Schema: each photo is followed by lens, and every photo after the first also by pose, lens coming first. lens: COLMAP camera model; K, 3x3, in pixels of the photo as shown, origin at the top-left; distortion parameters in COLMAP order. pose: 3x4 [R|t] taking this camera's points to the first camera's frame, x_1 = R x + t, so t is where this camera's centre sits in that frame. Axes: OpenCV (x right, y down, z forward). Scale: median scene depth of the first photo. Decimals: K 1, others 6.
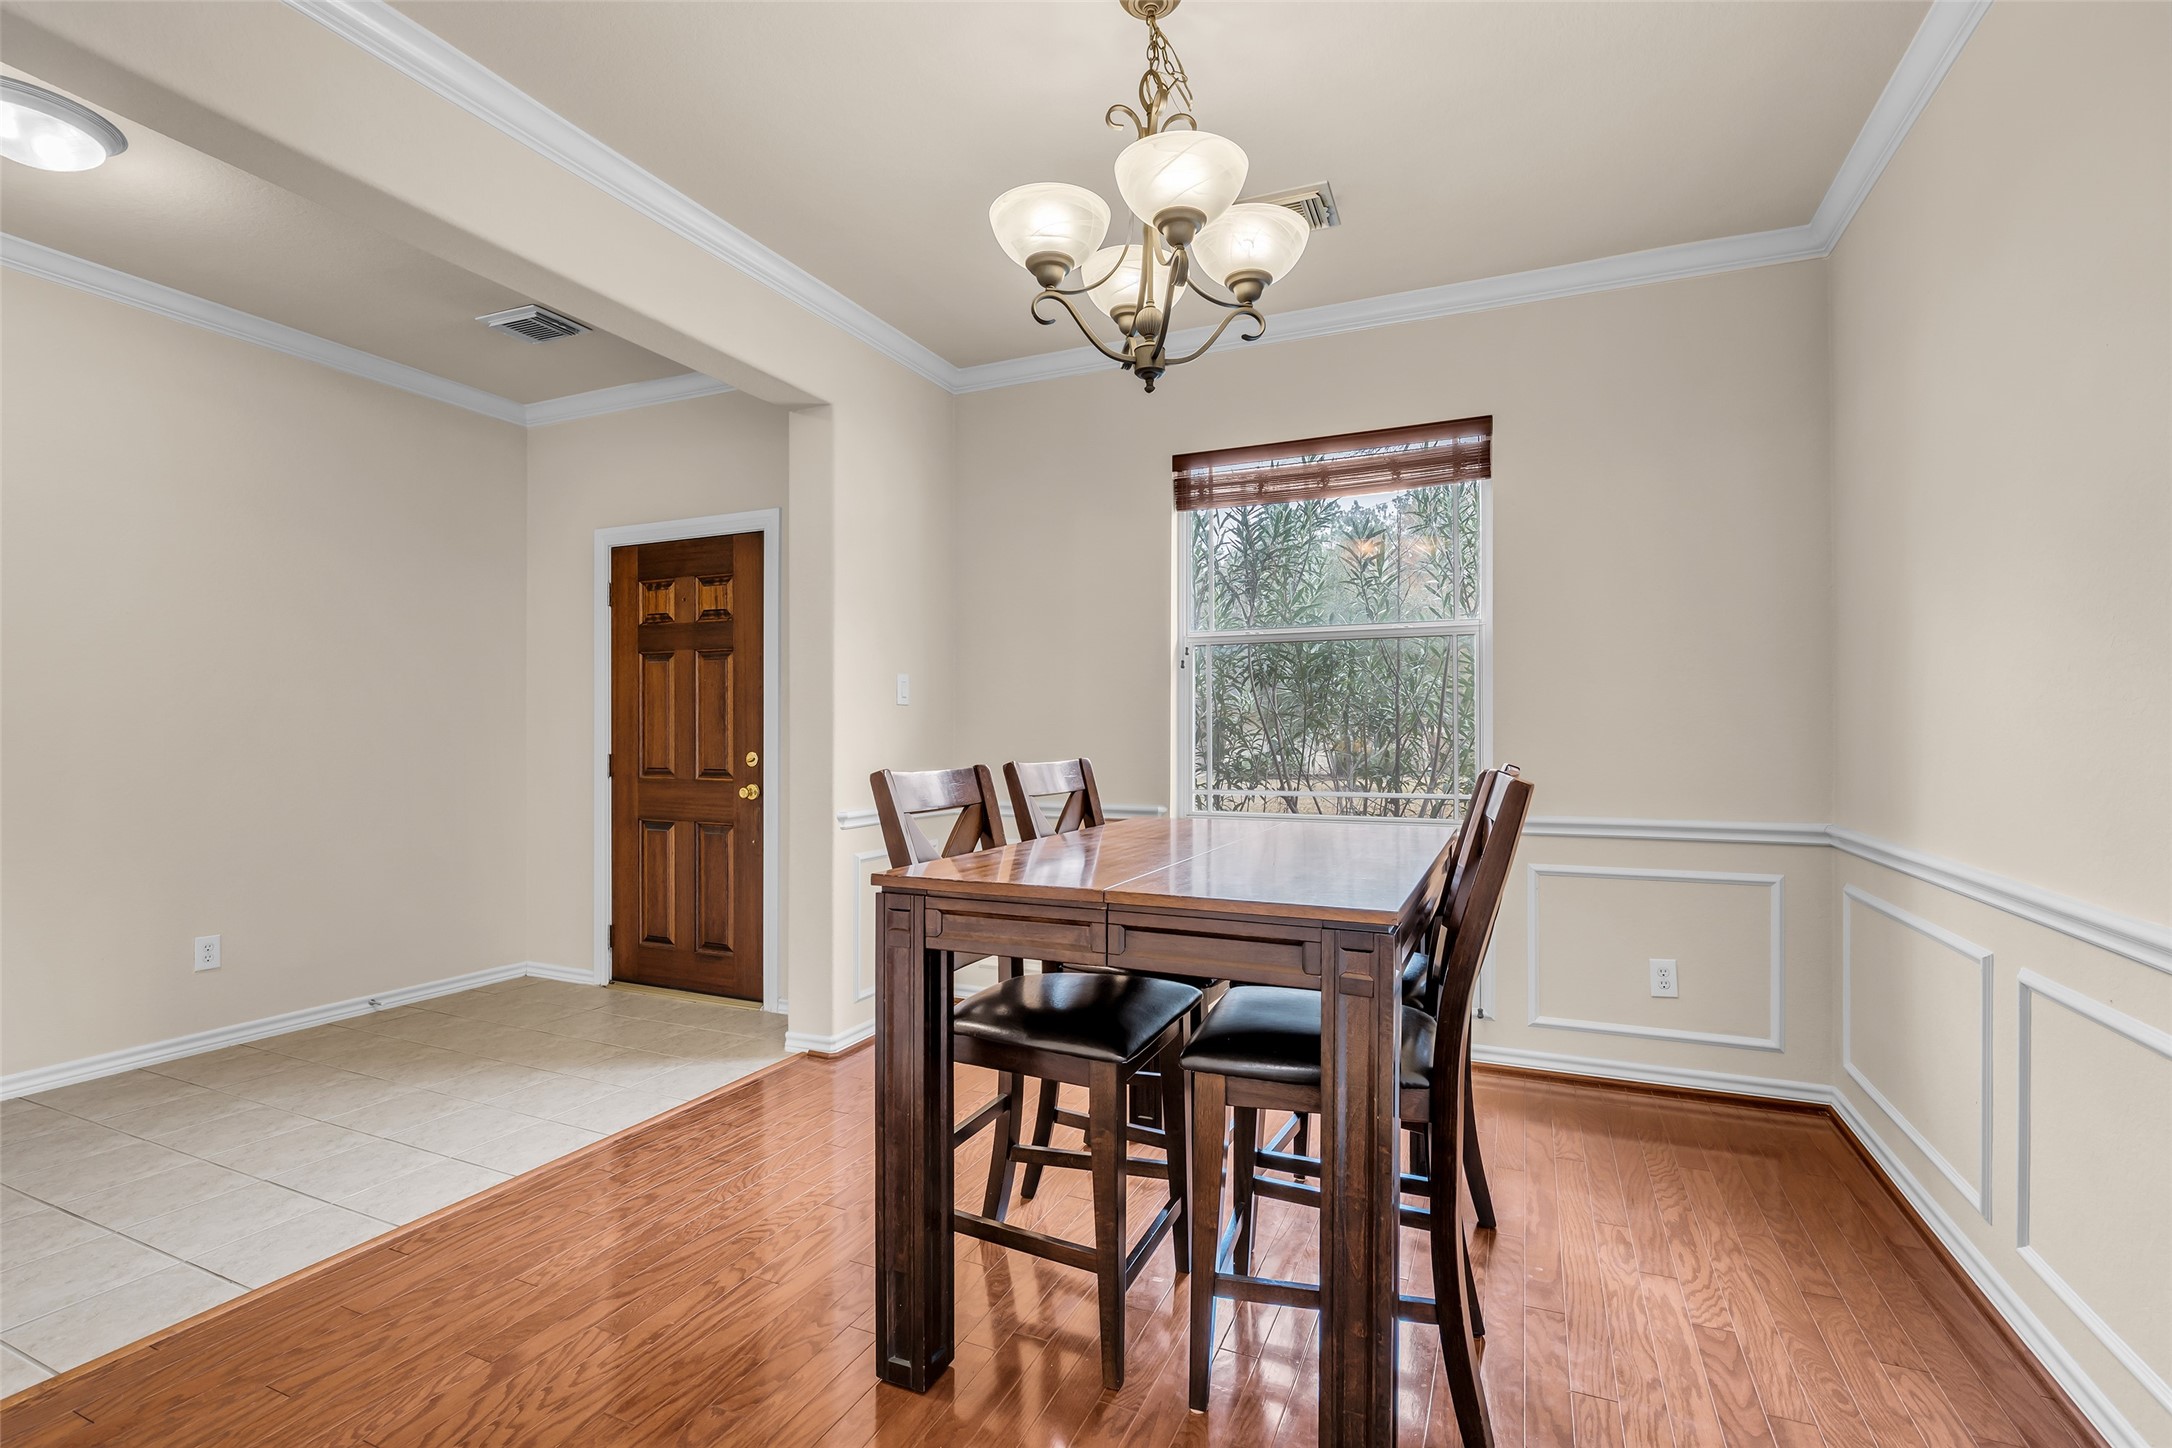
lens RADIAL K [[1009.7, 0, 1076.4], [0, 1009.7, 742.3], [0, 0, 1]] dist [-0.002145, 0.000147]
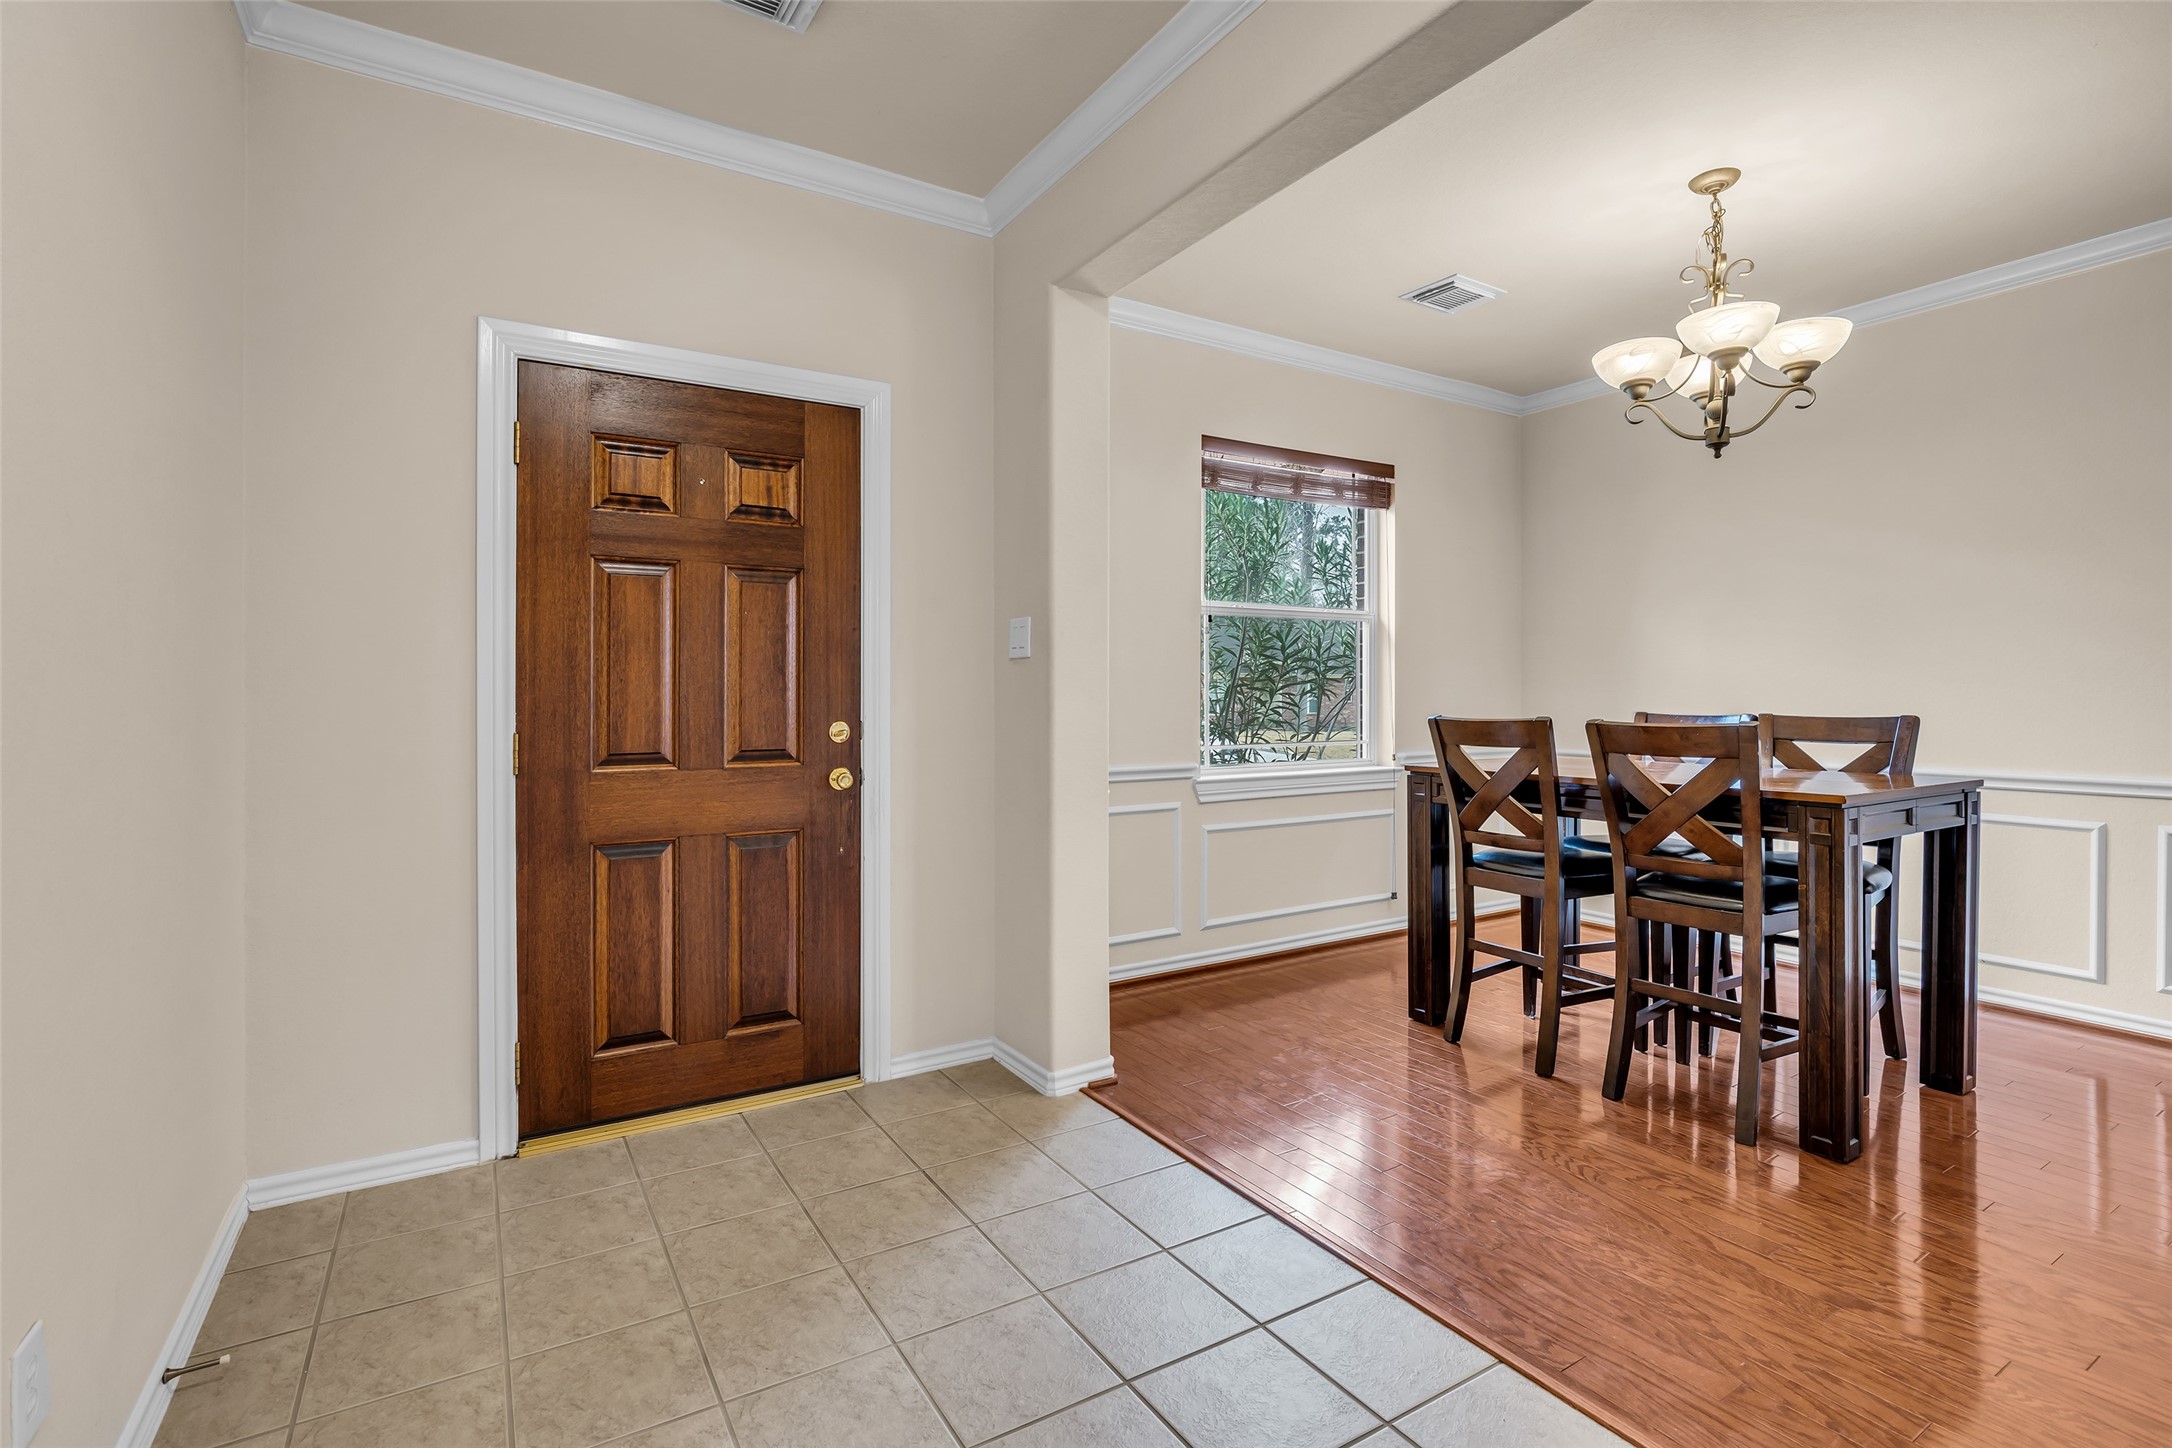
lens RADIAL K [[1019.2, 0, 1086.7], [0, 1019.2, 703.5], [0, 0, 1]] dist [-0.000094, 0.000292]
pose [[0.556698, -0.011261, 0.830639, -0.808001], [0.005560, 0.999936, 0.009830, -0.008774], [-0.830696, -0.000854, 0.556725, 0.463469]]
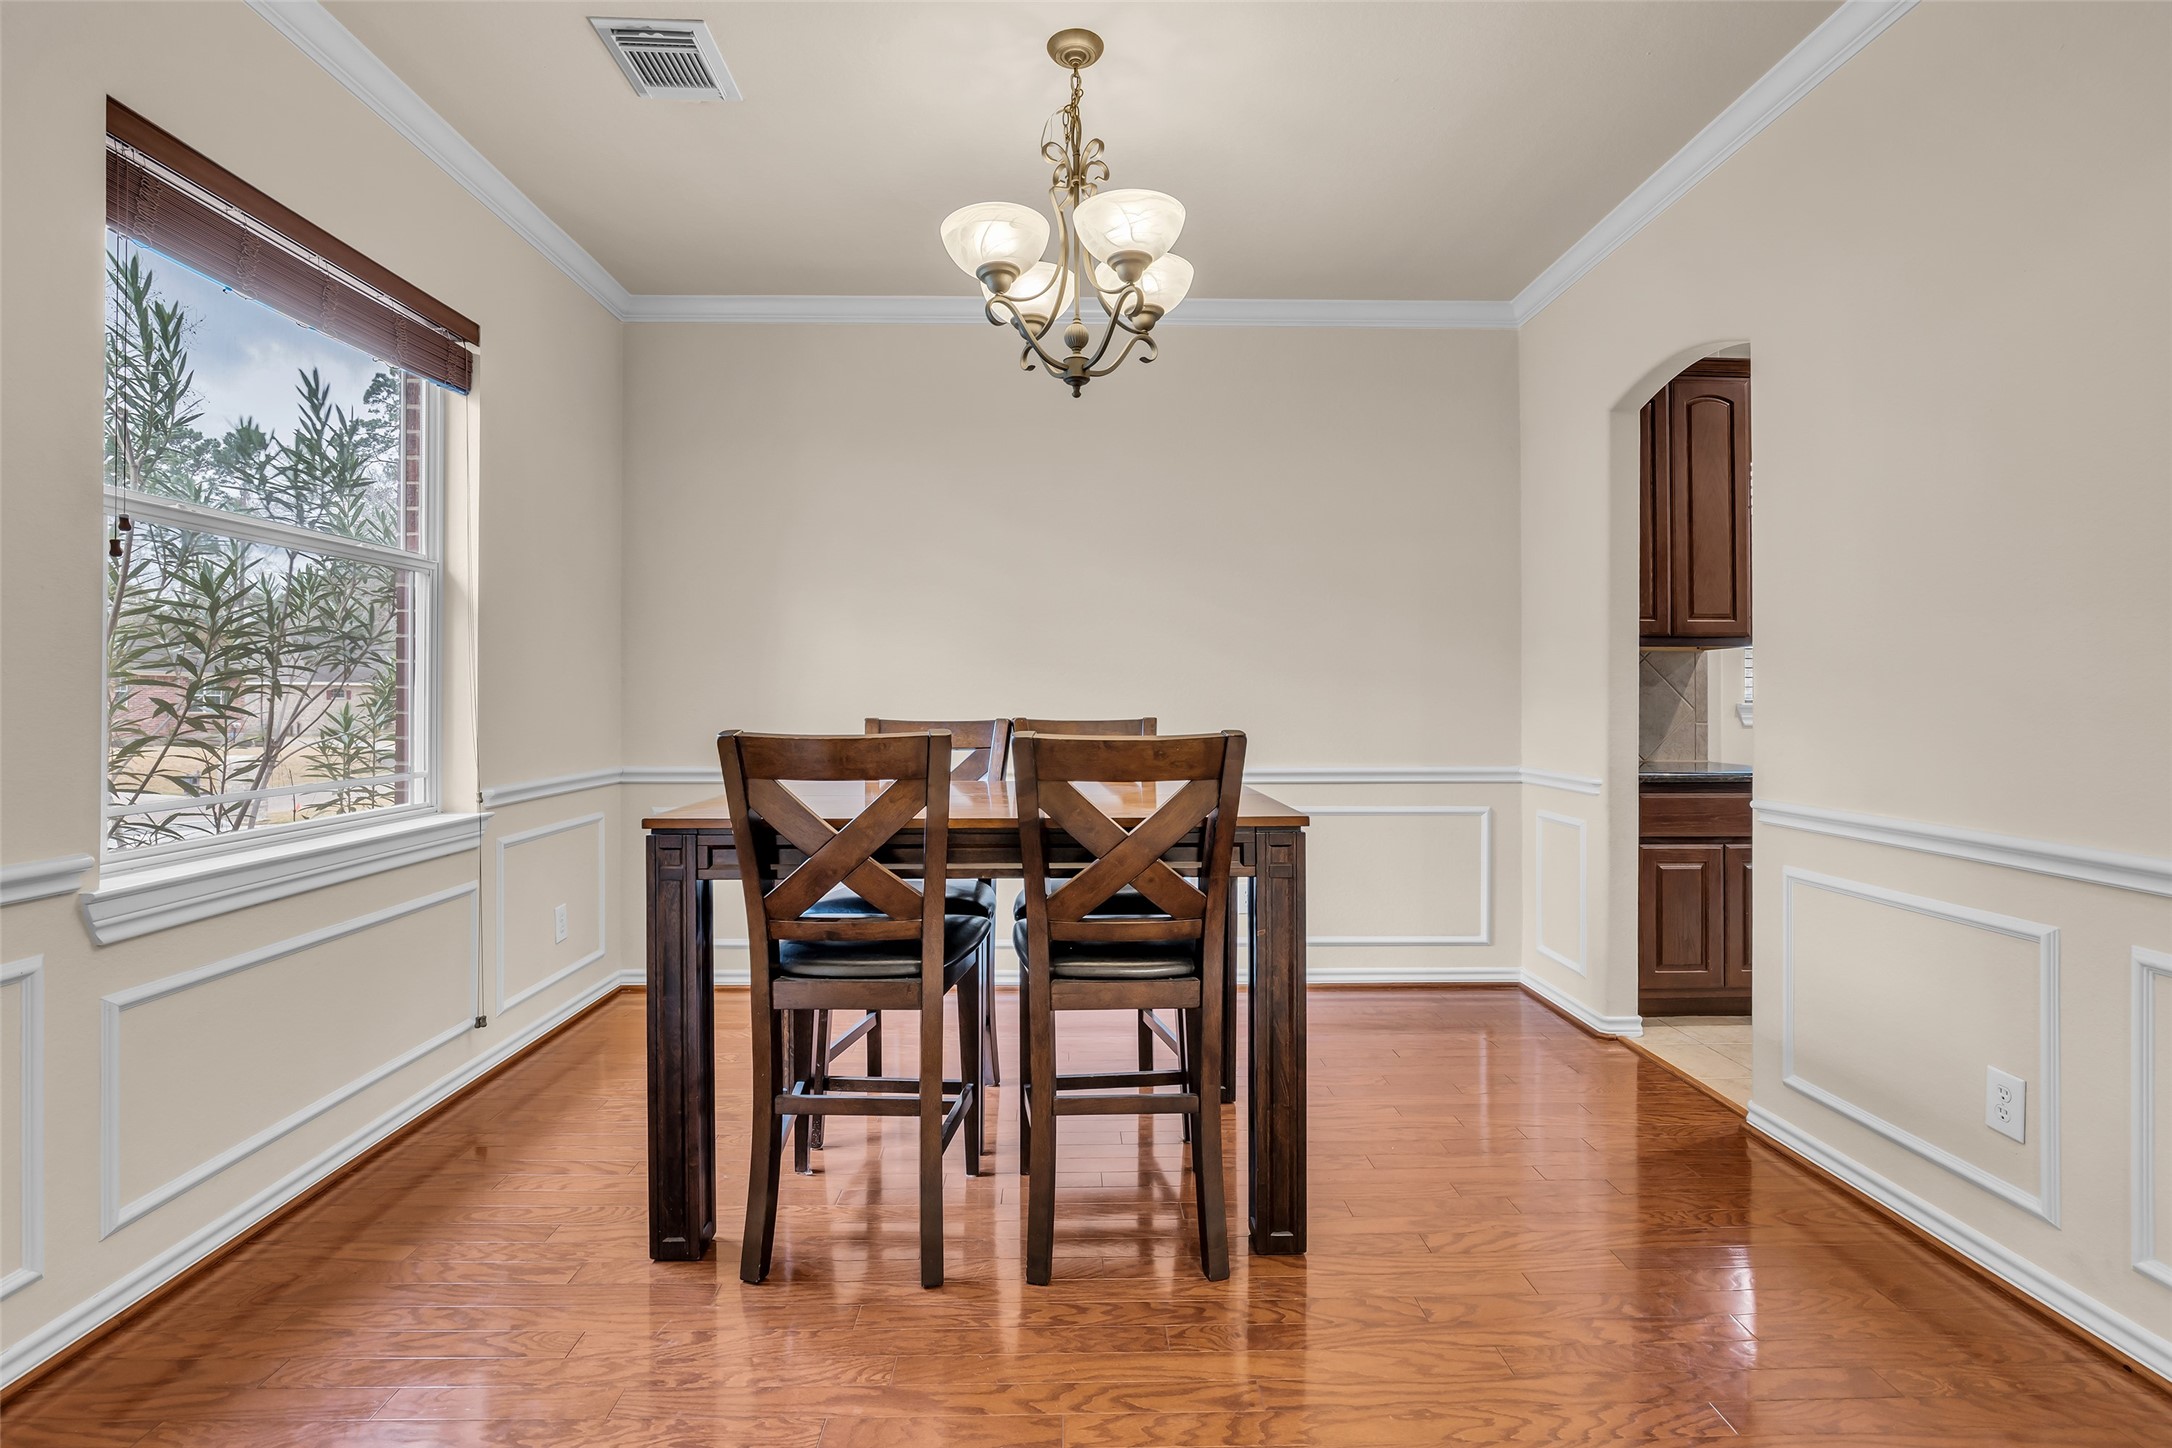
lens RADIAL K [[1087.3, 0, 1077.4], [0, 1087.3, 718.5], [0, 0, 1]] dist [-0.040486, 0.023821]
pose [[-0.419557, -0.001305, 0.907728, -0.504160], [-0.000865, 0.999999, 0.001038, 0.003909], [-0.907729, -0.000350, -0.419558, 0.743593]]
